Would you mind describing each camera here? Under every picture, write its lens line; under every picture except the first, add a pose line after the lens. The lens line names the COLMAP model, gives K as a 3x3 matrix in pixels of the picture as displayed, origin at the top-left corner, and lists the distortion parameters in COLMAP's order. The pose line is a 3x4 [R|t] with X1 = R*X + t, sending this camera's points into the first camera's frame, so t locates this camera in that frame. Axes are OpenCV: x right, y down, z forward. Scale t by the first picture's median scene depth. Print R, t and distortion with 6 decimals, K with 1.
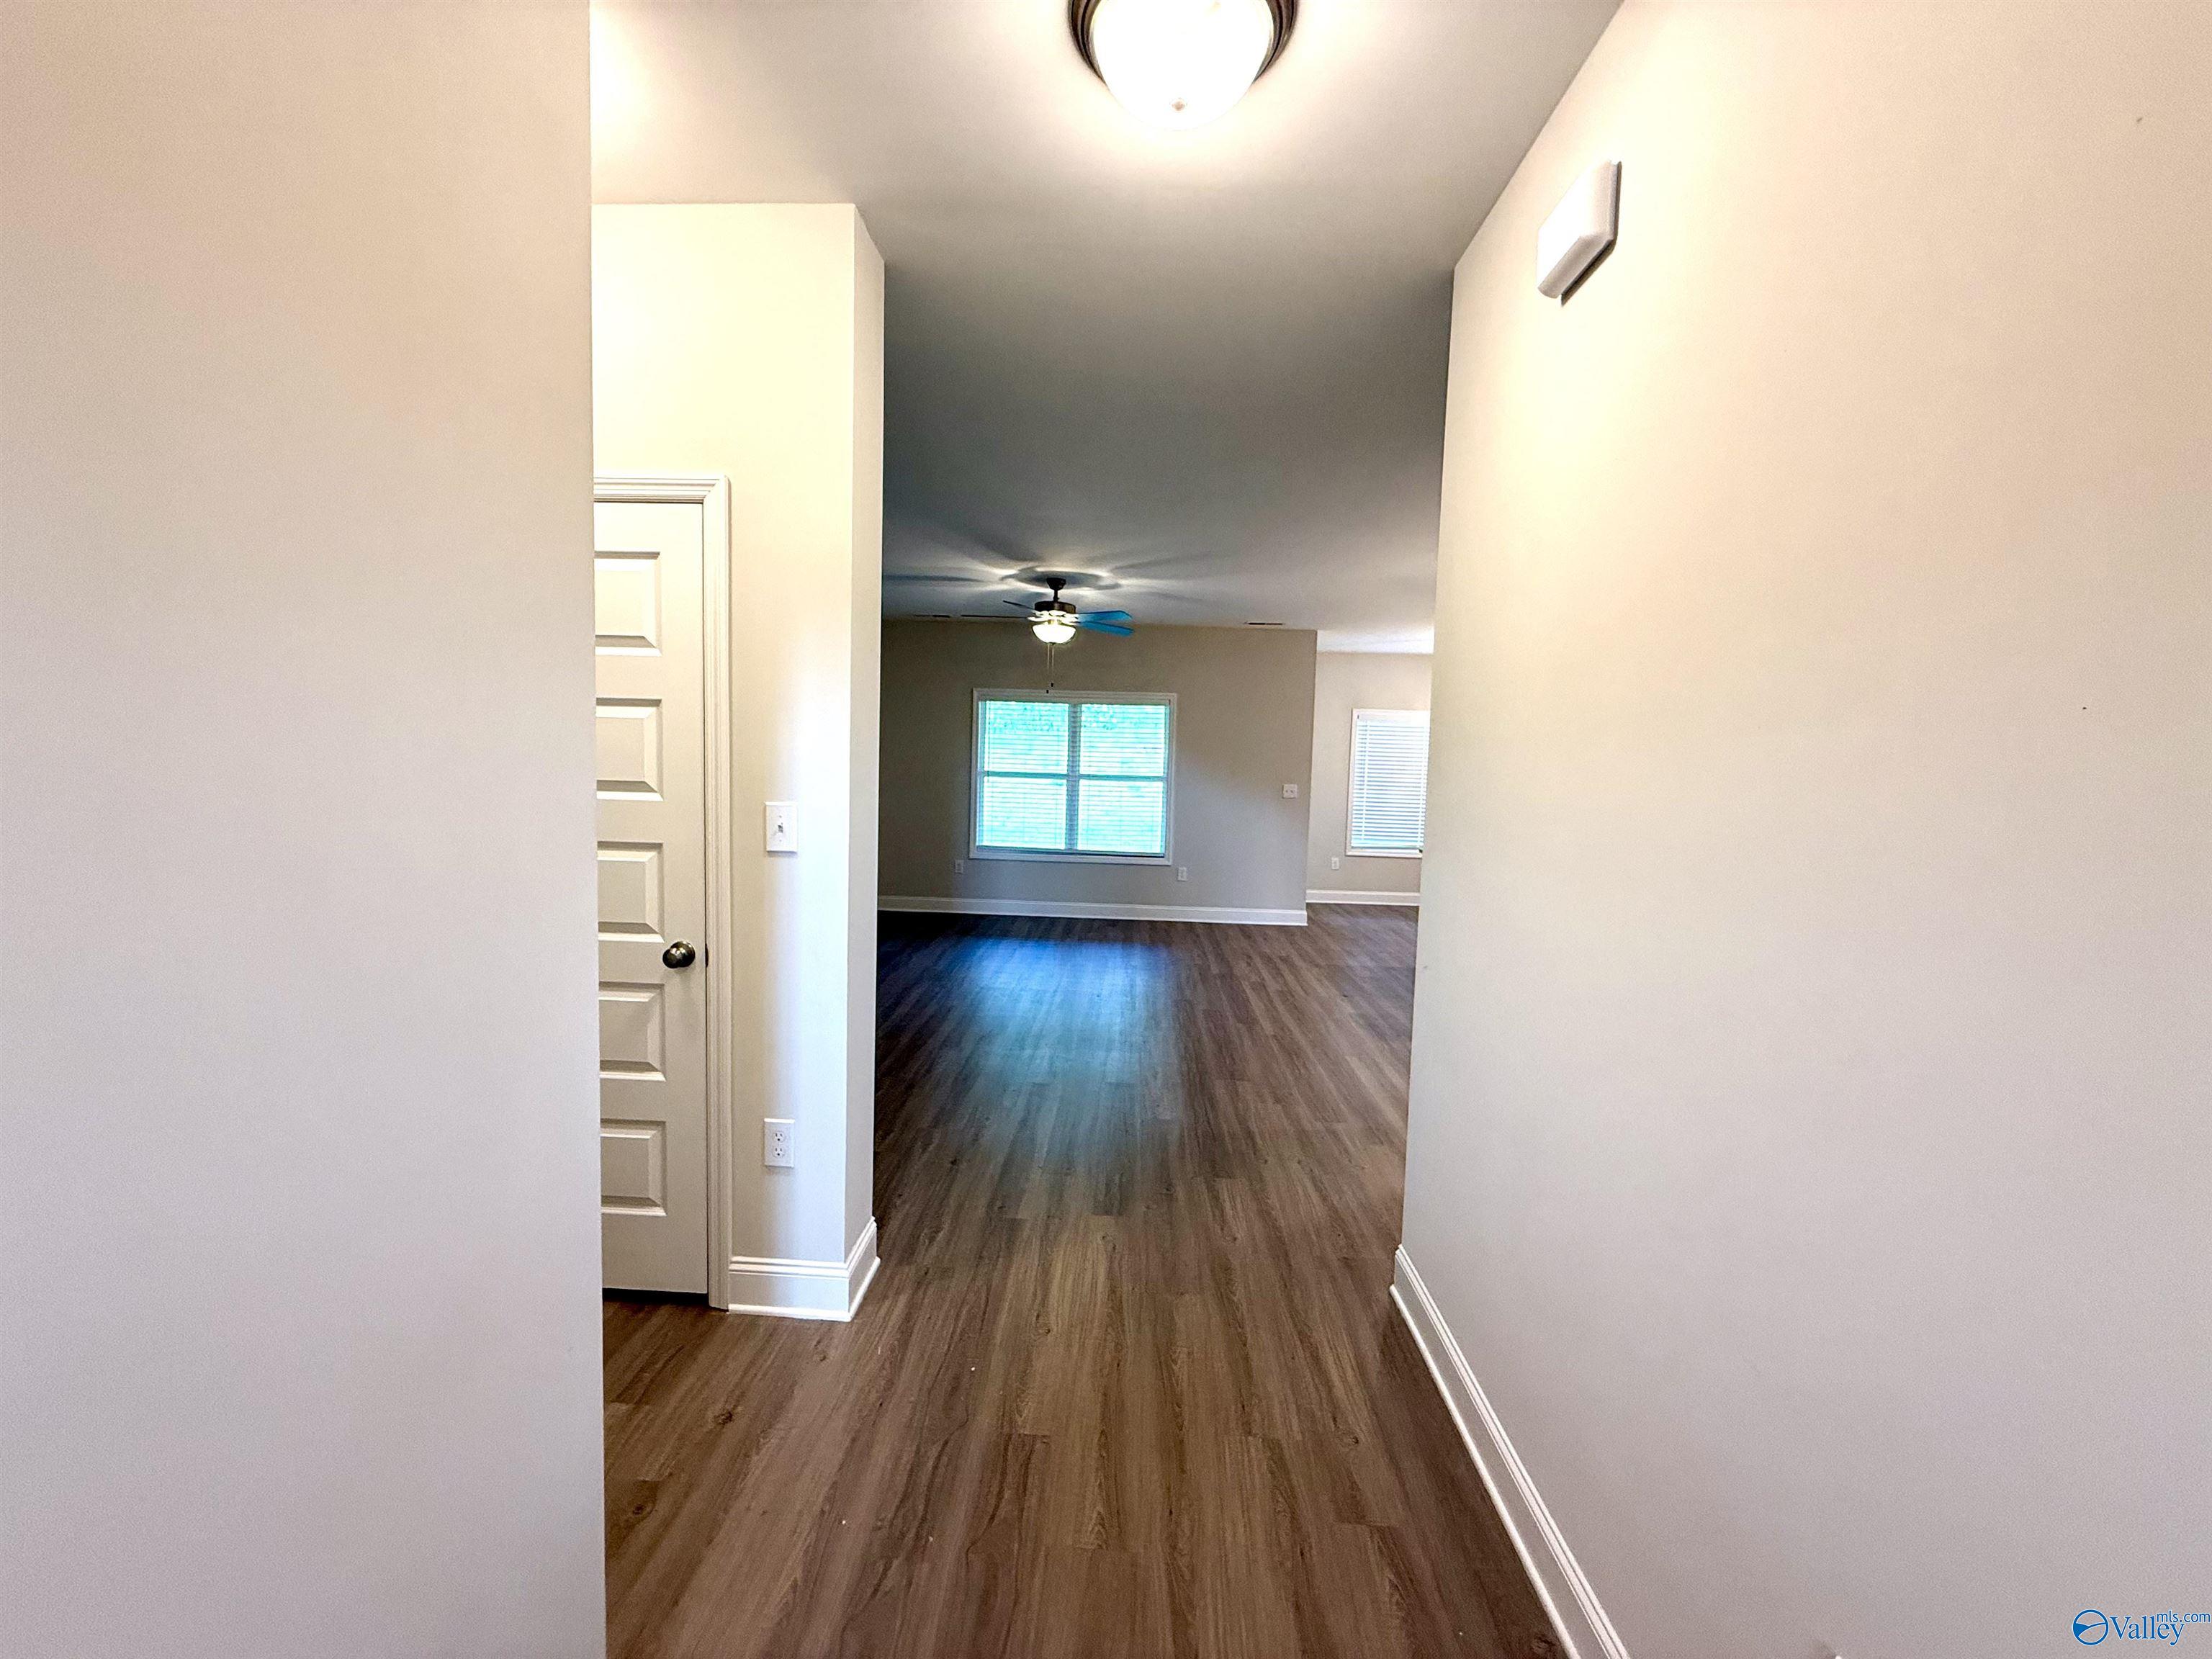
lens RADIAL K [[883.3, 0, 1100.9], [0, 883.3, 826.8], [0, 0, 1]] dist [0.001460, -0.000489]
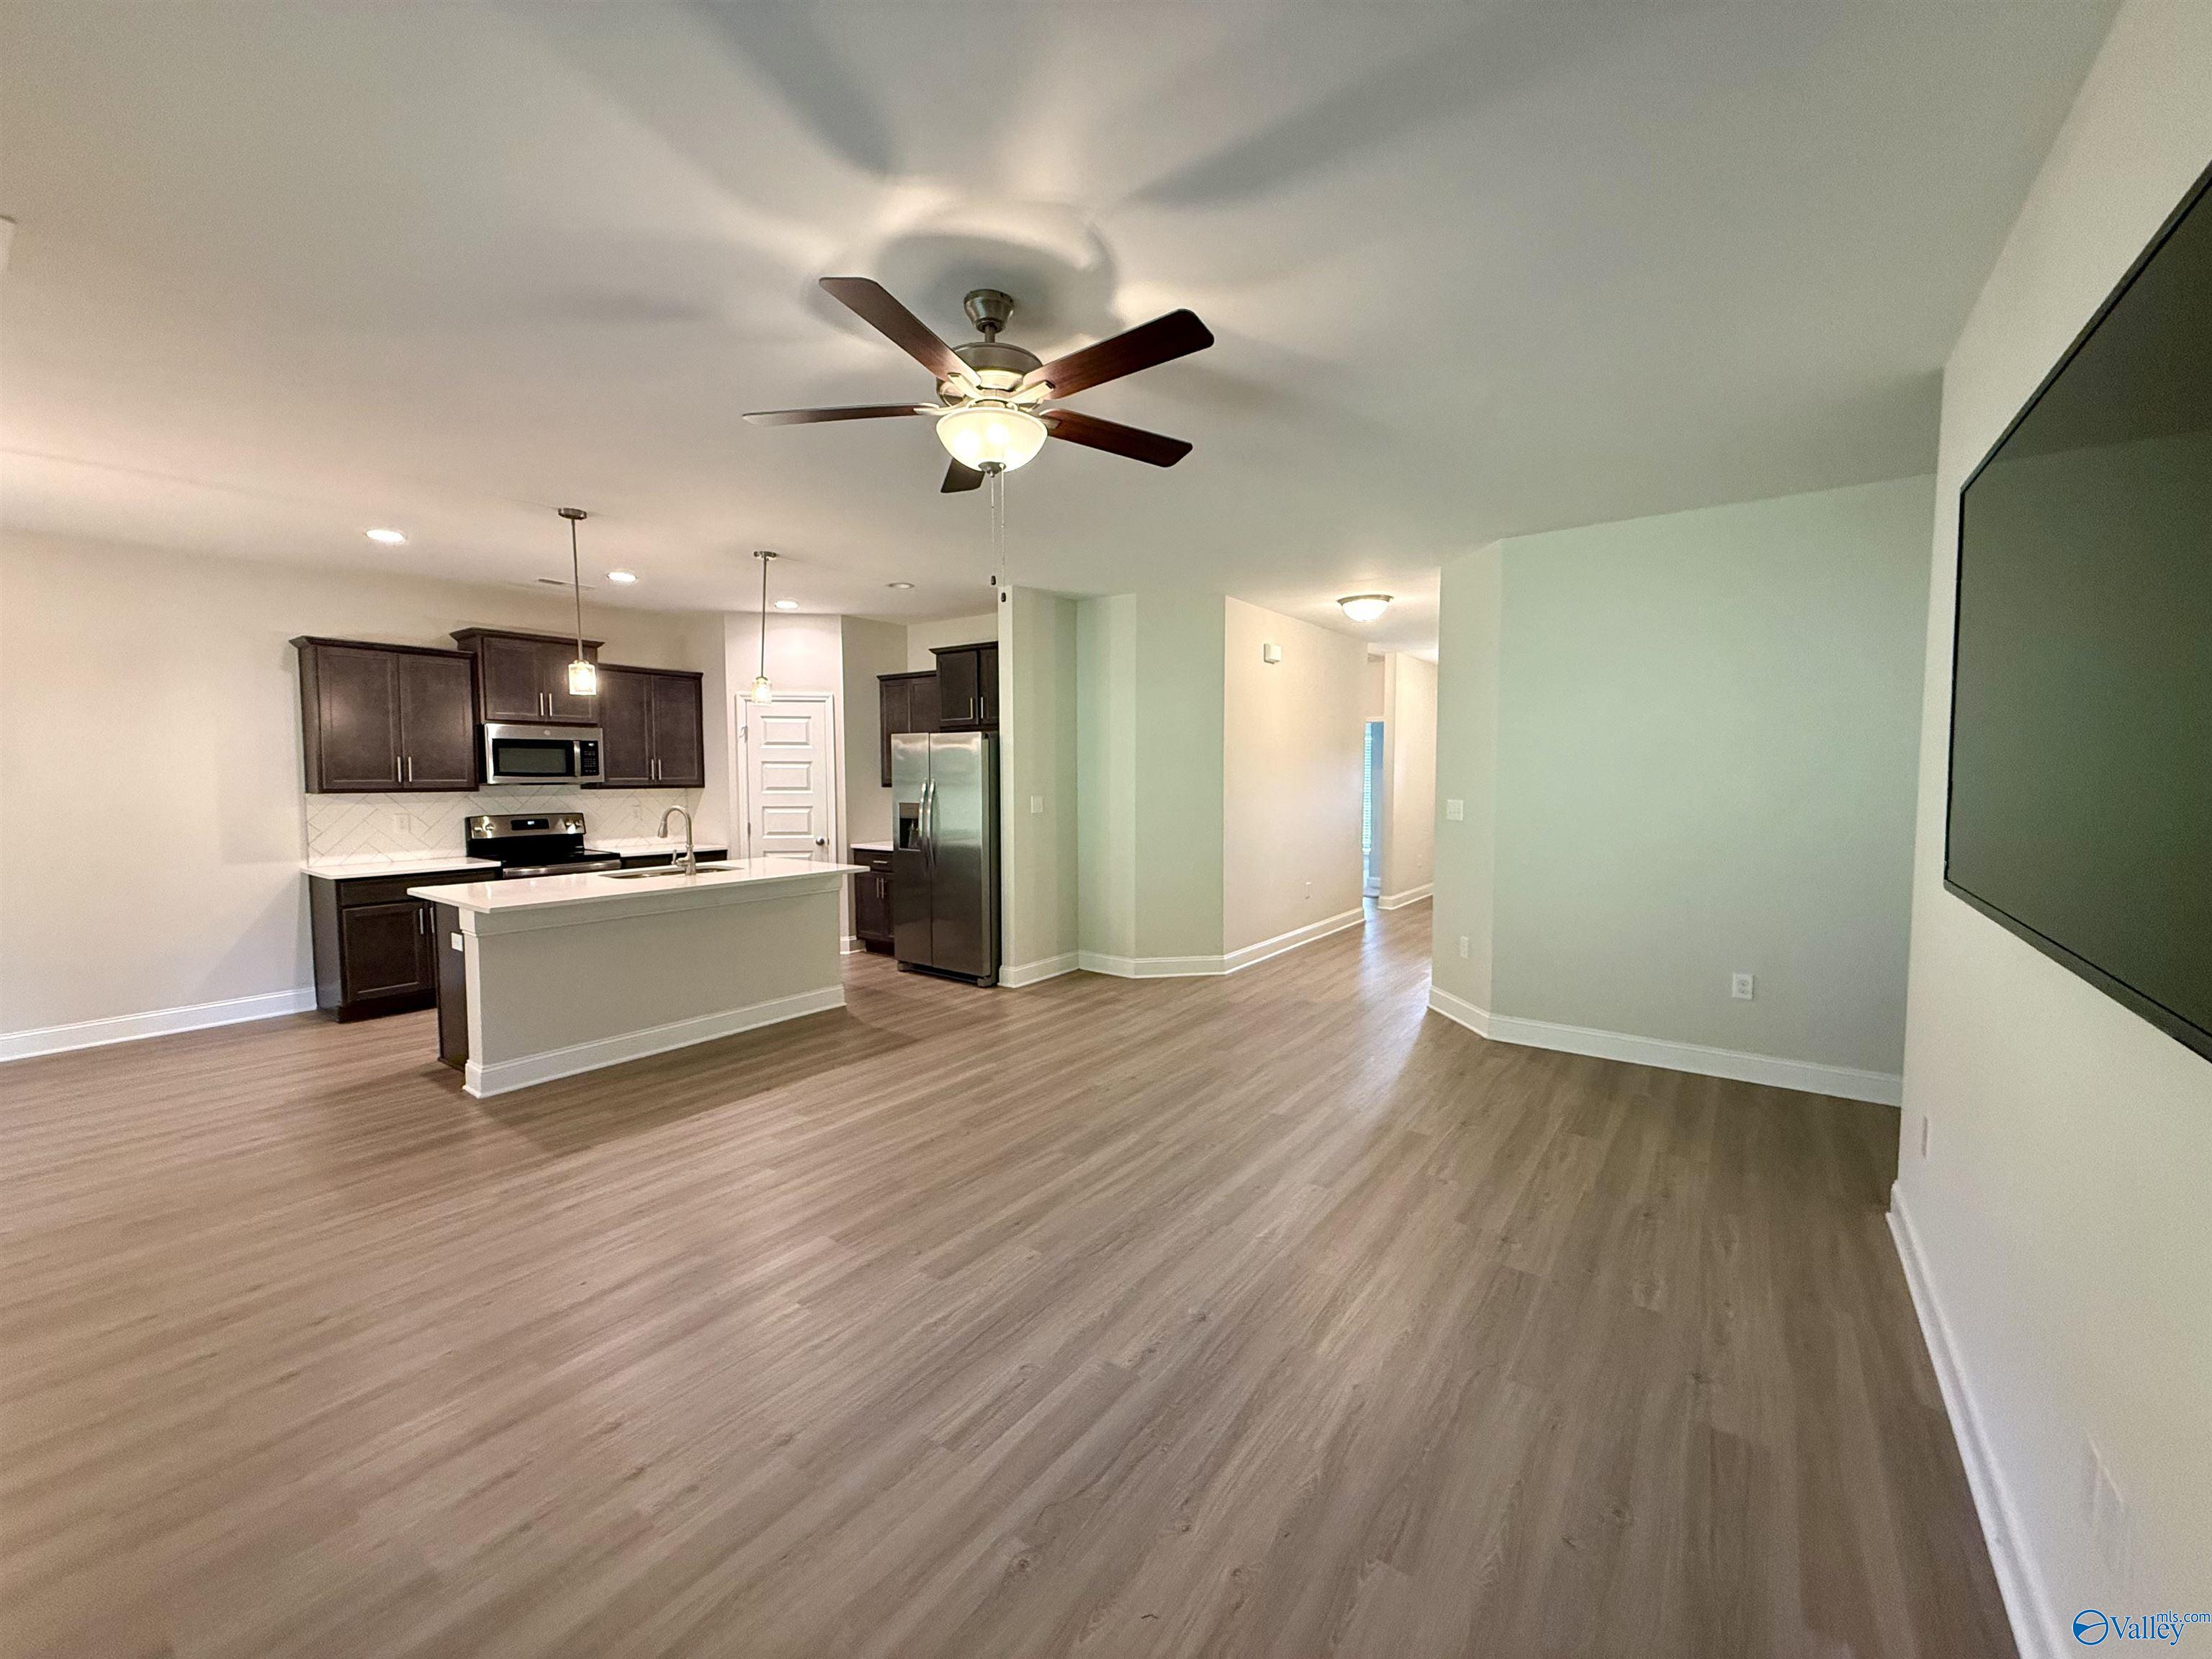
lens RADIAL K [[879.9, 0, 1101.0], [0, 879.9, 828.6], [0, 0, 1]] dist [-0.000281, 0.000119]
pose [[-0.828368, -0.065288, 0.556367, -0.241038], [0.014380, 0.990380, 0.137628, -0.082413], [-0.560000, 0.122007, -0.819460, 1.006278]]
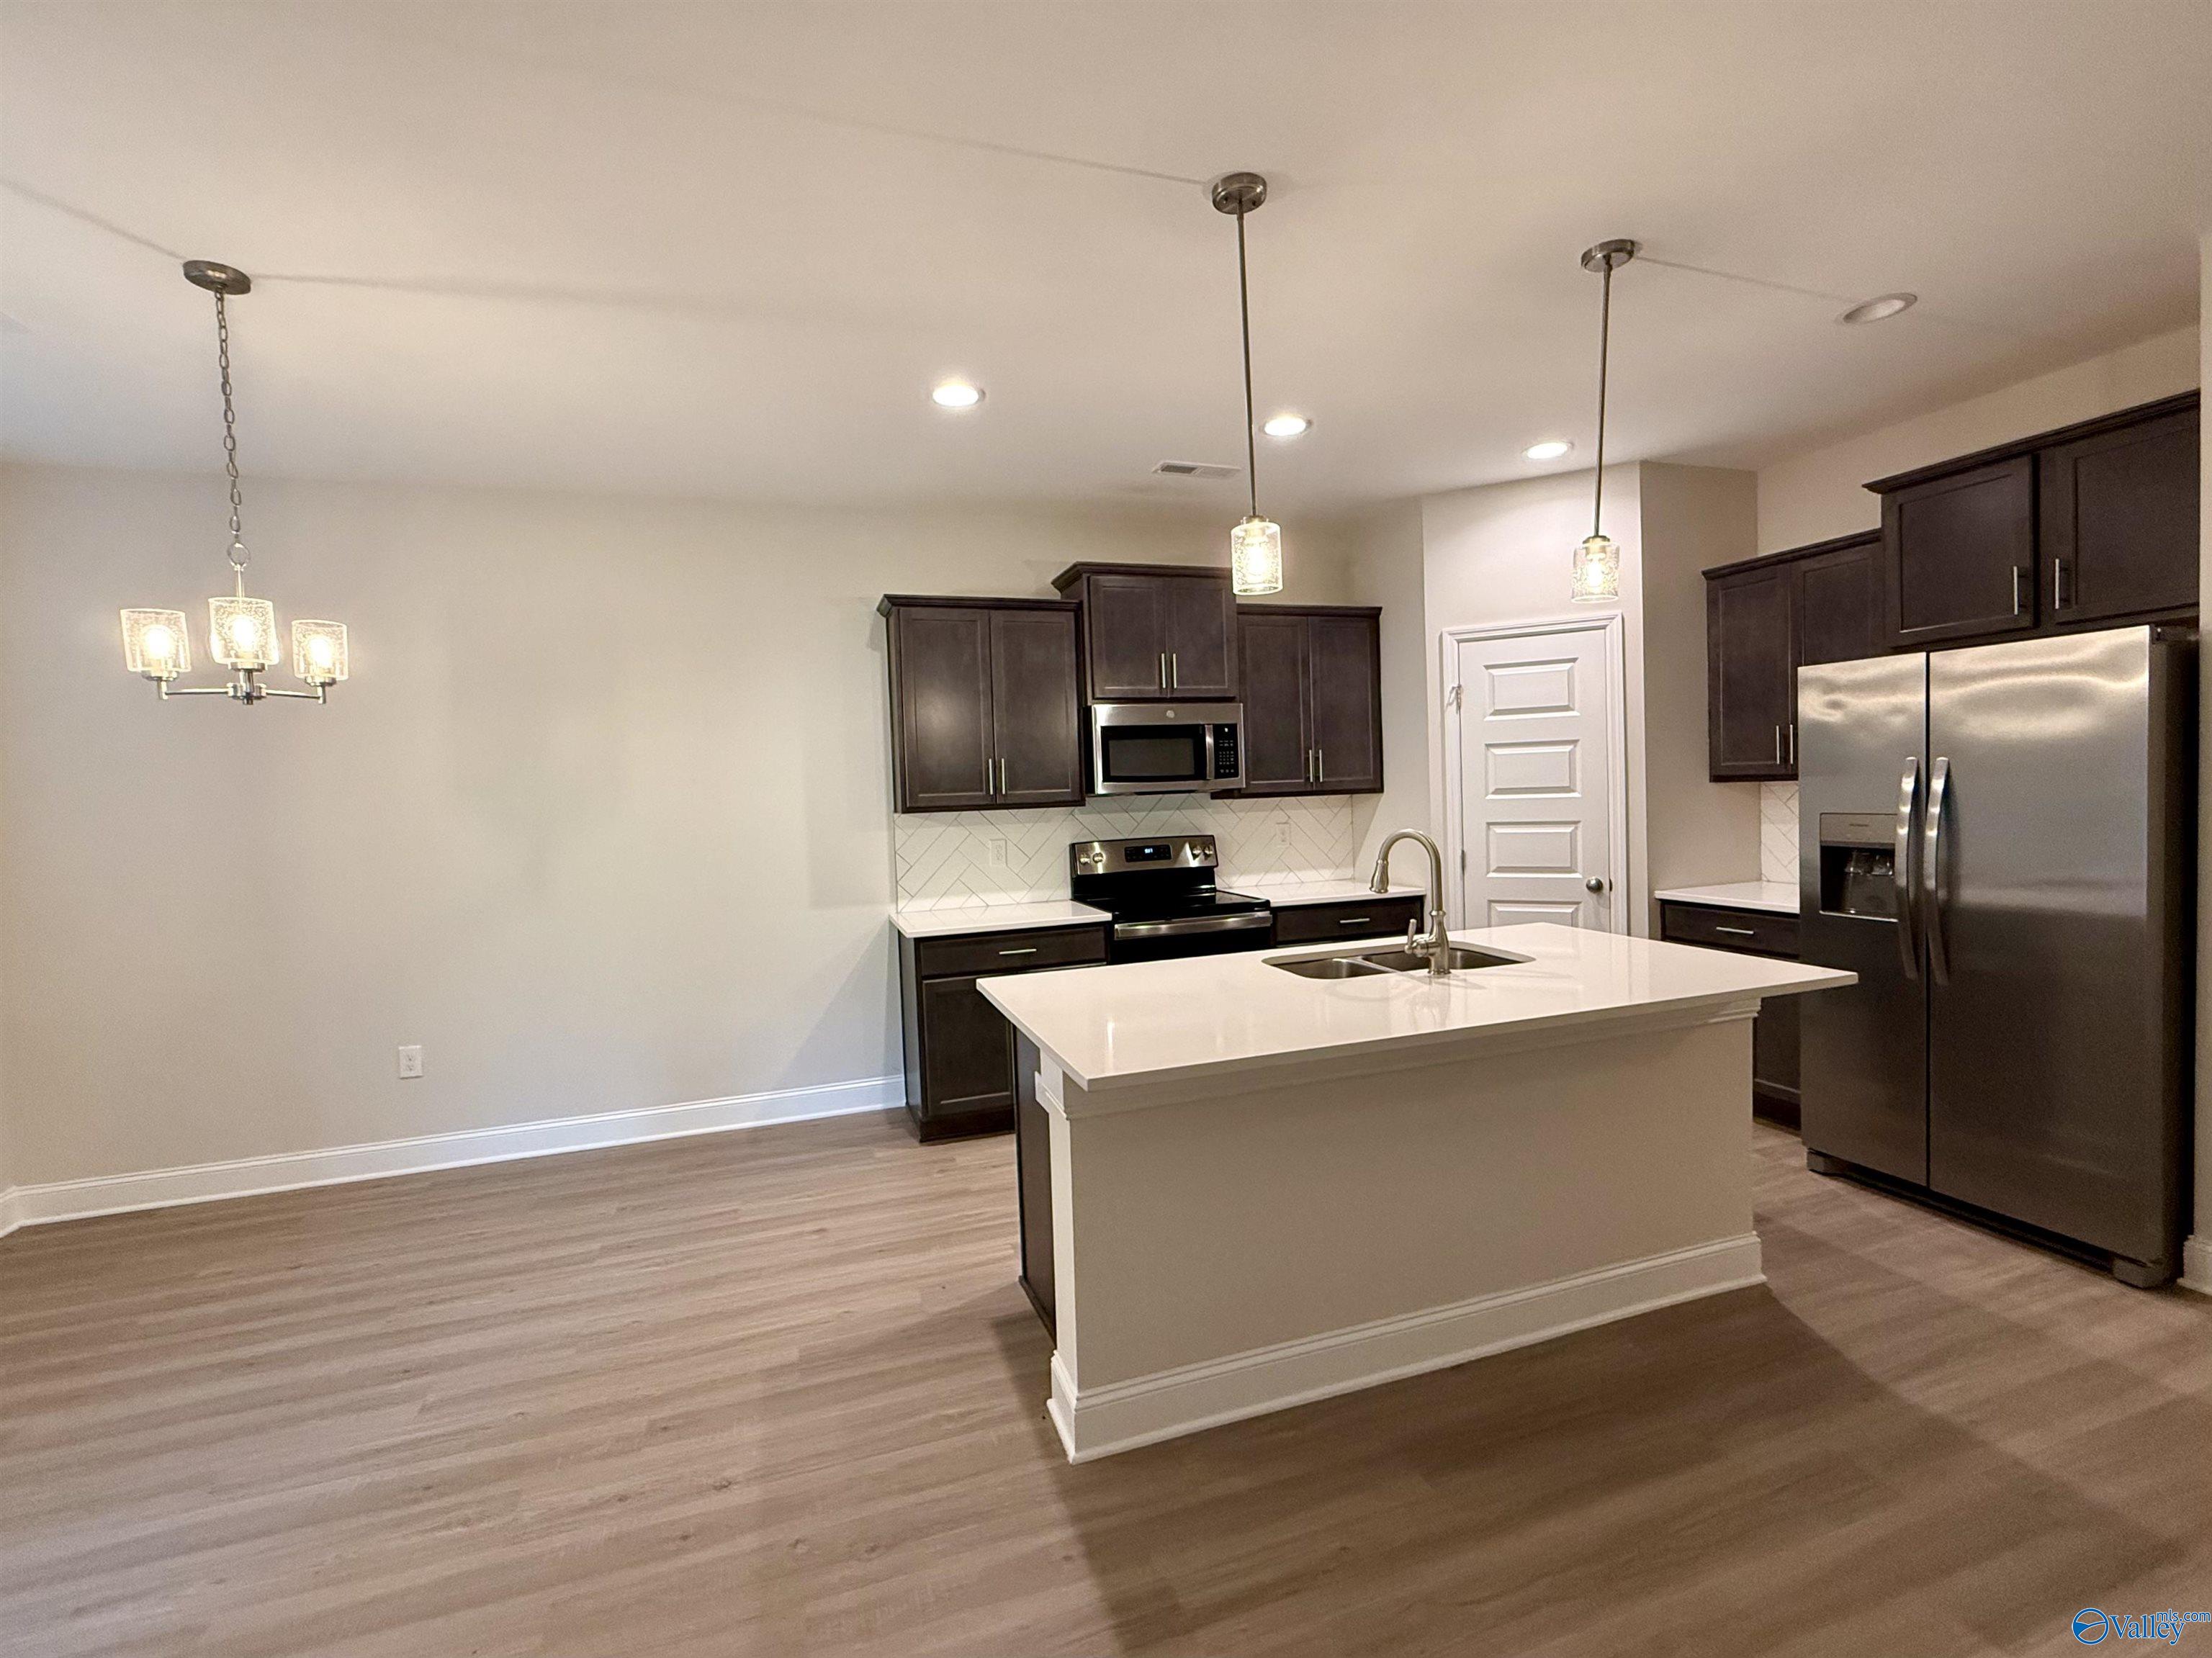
lens RADIAL K [[975.9, 0, 1106.0], [0, 975.9, 829.0], [0, 0, 1]] dist [0.003836, -0.000159]
pose [[-0.362212, -0.057200, 0.930339, 0.082159], [0.091558, 0.991105, 0.096583, -0.058857], [-0.927588, 0.120164, -0.353753, 0.877037]]
